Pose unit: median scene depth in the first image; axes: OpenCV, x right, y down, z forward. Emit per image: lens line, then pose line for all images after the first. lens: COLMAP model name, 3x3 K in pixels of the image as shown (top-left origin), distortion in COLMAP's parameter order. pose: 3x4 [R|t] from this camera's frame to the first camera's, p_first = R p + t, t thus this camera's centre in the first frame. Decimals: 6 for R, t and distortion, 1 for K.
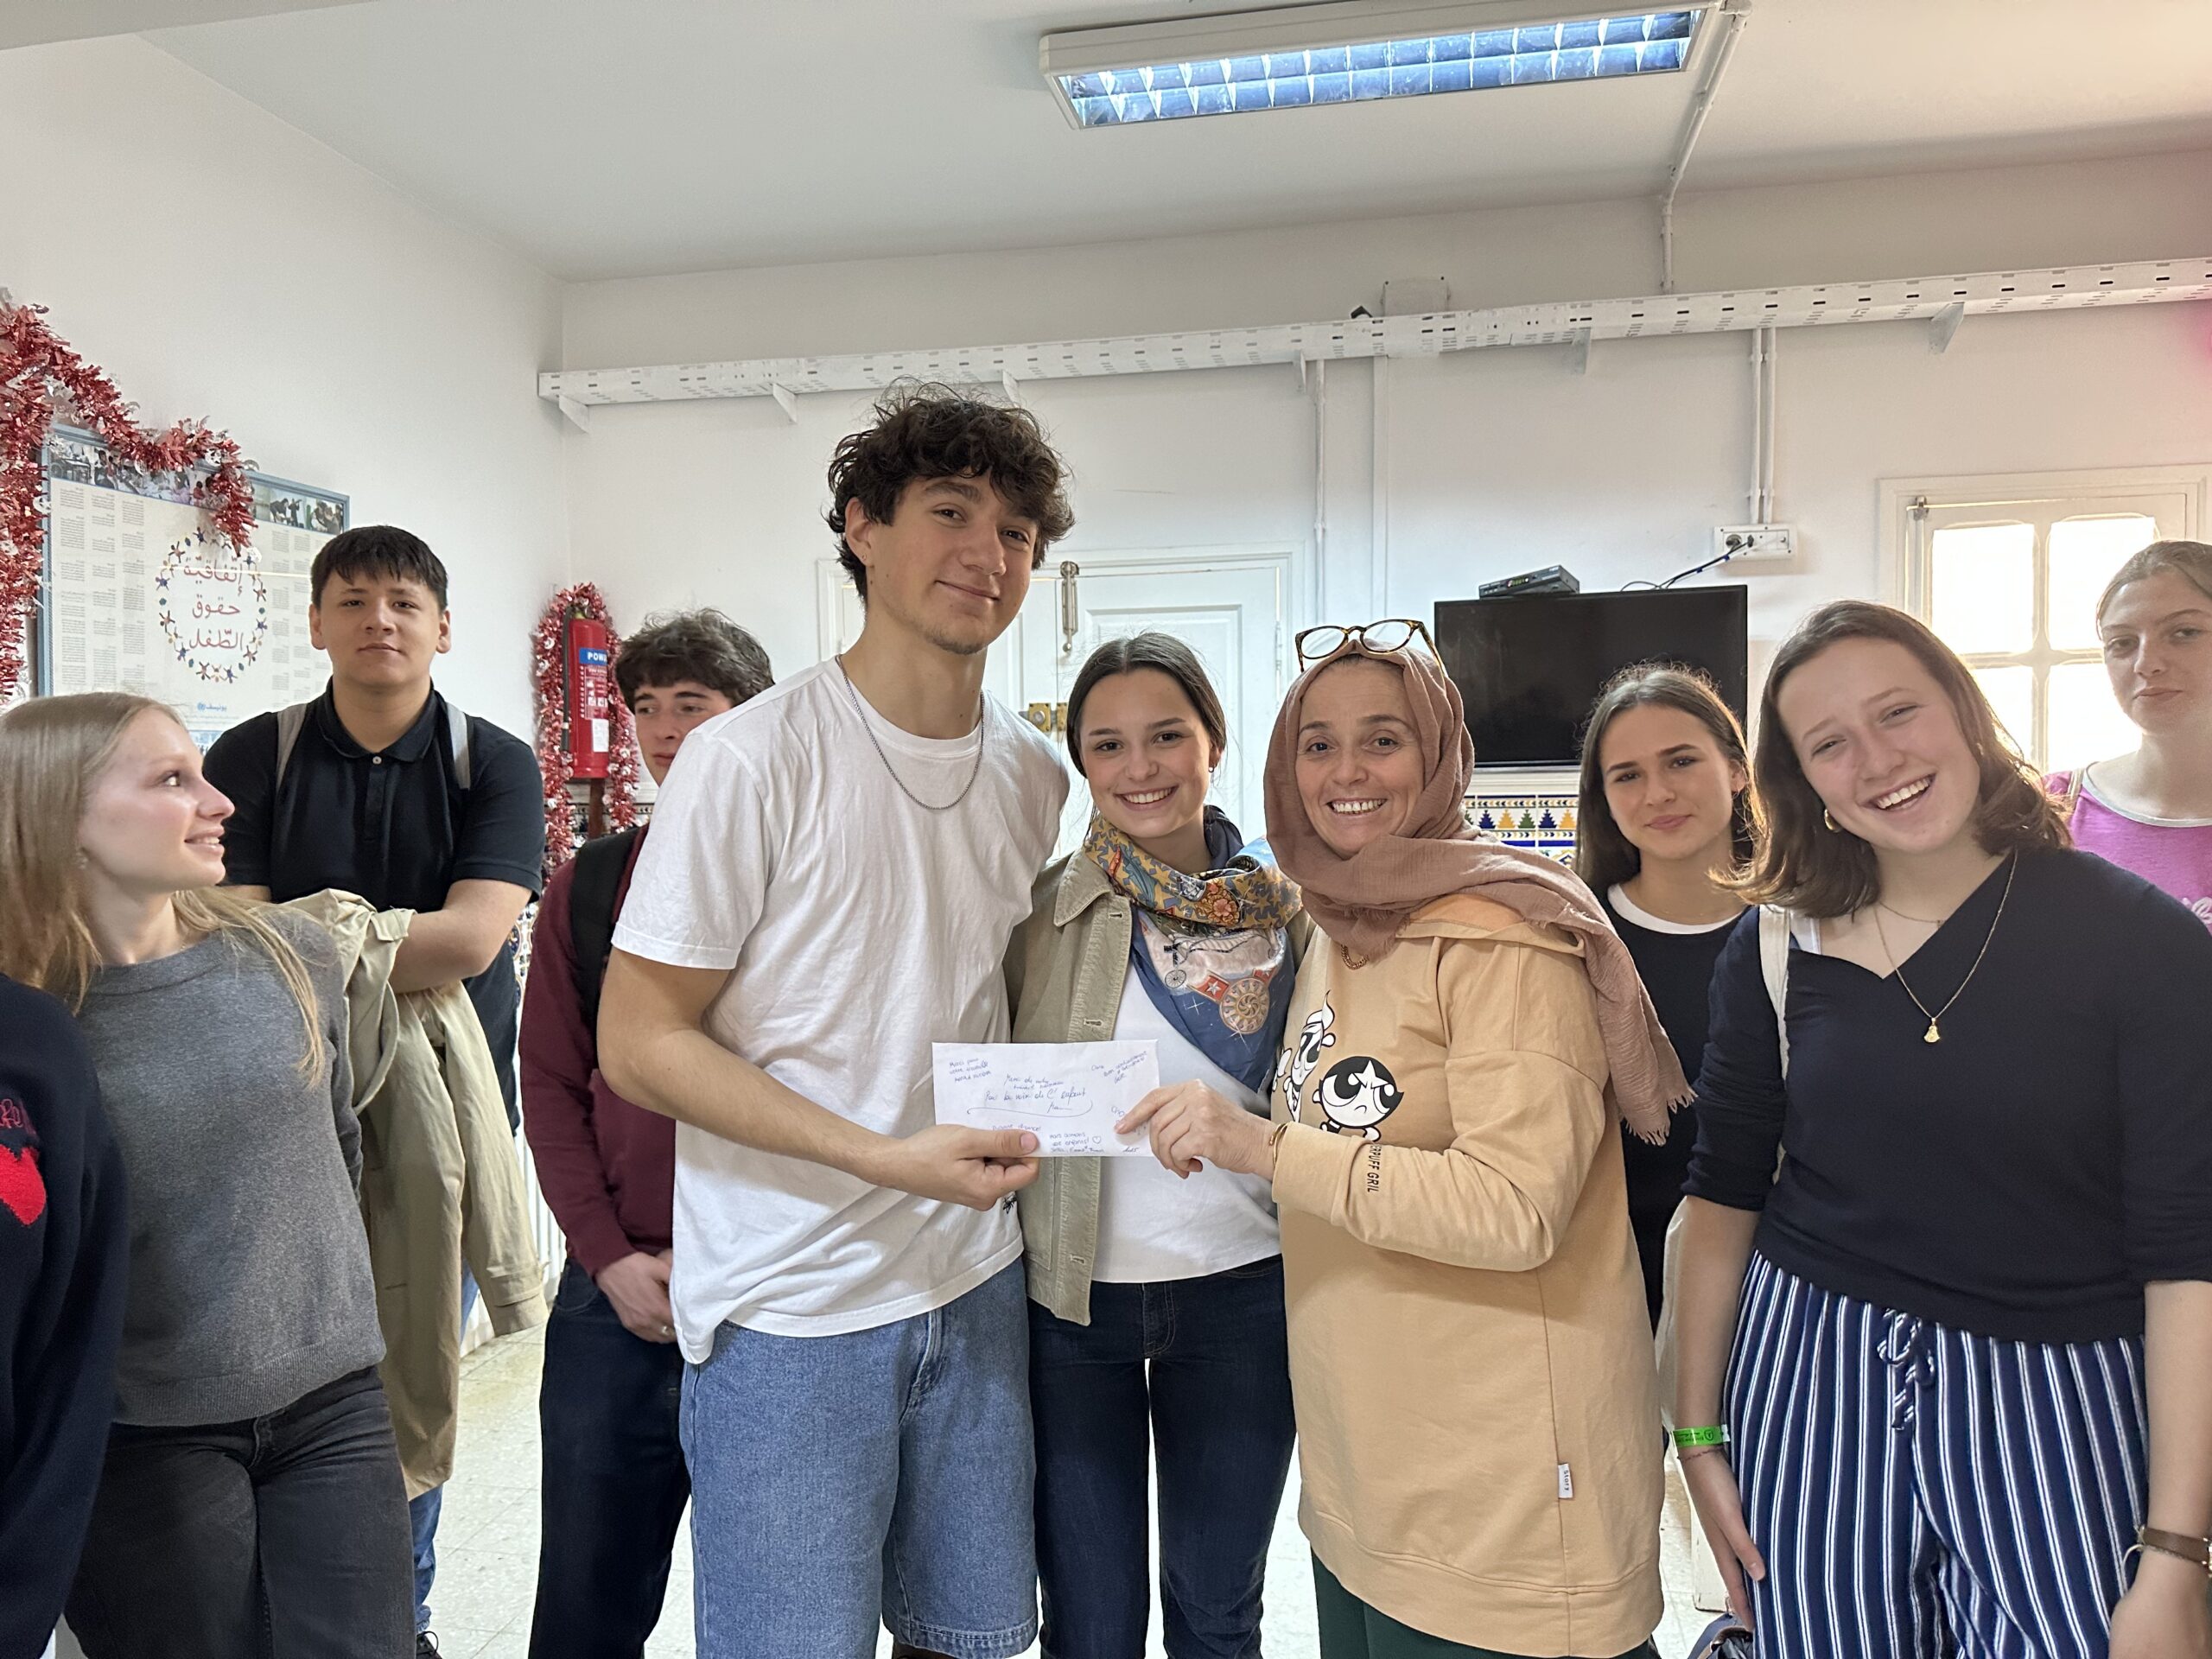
lens RADIAL K [[1522.0, 0, 1106.0], [0, 1522.0, 829.5], [0, 0, 1]] dist [0.091186, -0.126518]
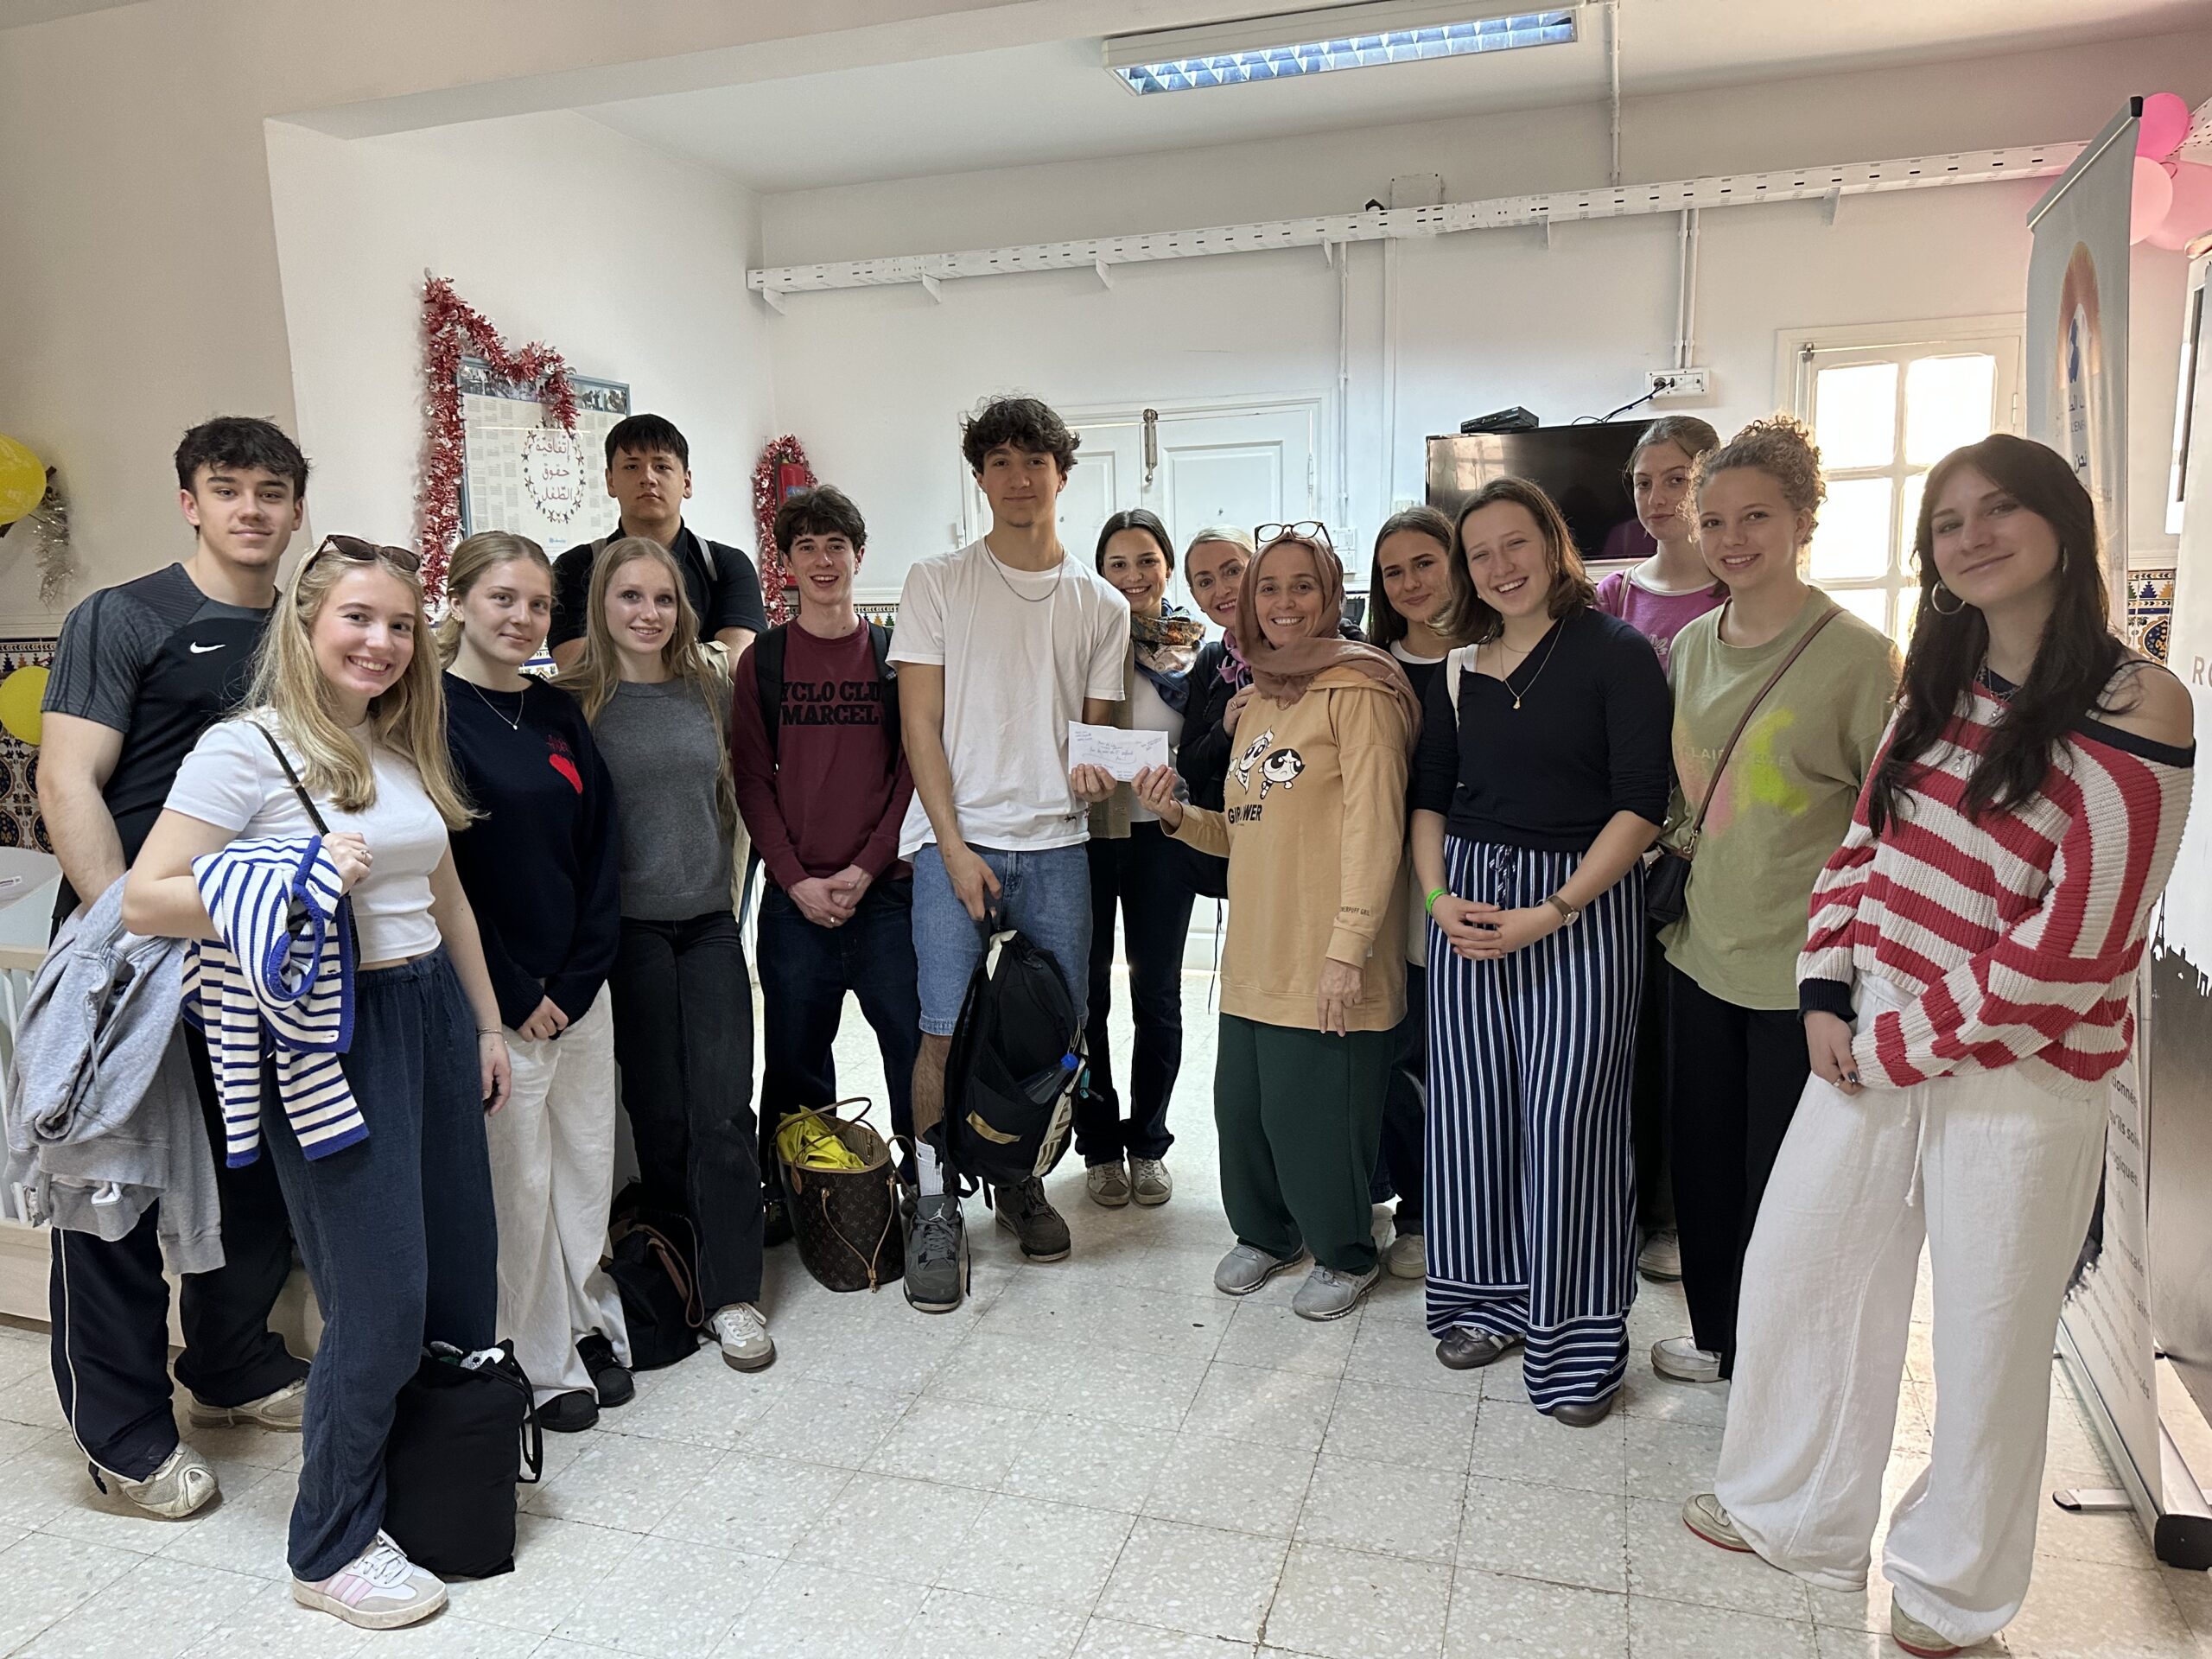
lens RADIAL K [[1430.2, 0, 1106.0], [0, 1430.2, 829.5], [0, 0, 1]] dist [0.048799, -0.049068]
pose [[0.995069, -0.000172, -0.099190, 0.067546], [0.014171, 0.989988, 0.140441, 0.006531], [0.098172, -0.141154, 0.985108, -0.290069]]
